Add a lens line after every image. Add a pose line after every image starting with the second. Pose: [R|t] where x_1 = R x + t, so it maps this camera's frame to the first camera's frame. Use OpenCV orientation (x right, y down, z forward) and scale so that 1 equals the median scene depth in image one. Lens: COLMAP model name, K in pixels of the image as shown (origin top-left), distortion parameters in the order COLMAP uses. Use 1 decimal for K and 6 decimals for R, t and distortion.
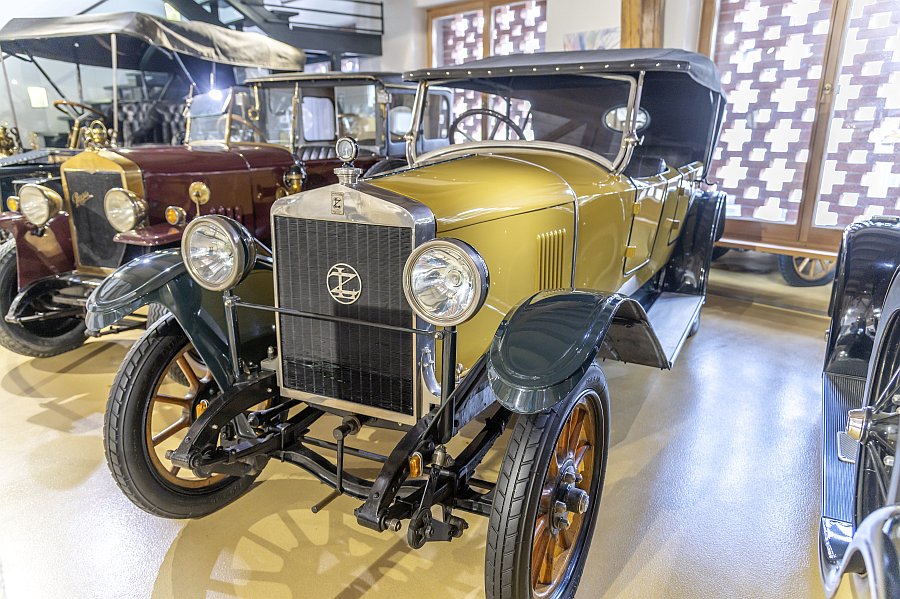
lens RADIAL K [[631.5, 0, 449.7], [0, 631.5, 300.2], [0, 0, 1]] dist [0.001033, 0.002160]
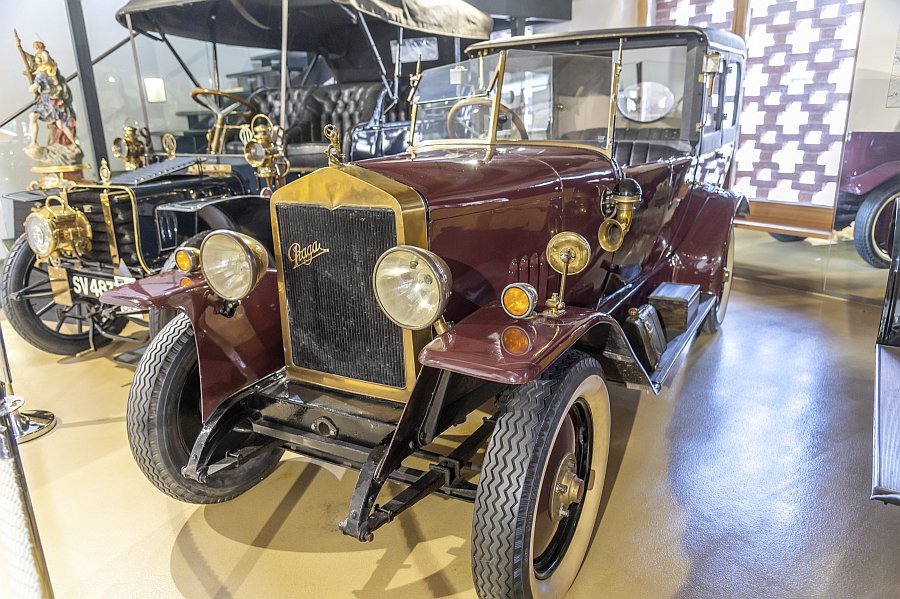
lens RADIAL K [[658.2, 0, 449.6], [0, 658.2, 300.3], [0, 0, 1]] dist [-0.036424, -0.002747]
pose [[0.993382, 0.002730, -0.114822, -0.239142], [-0.001447, 0.999936, 0.011252, -0.077371], [0.114845, -0.011011, 0.993322, 0.271309]]
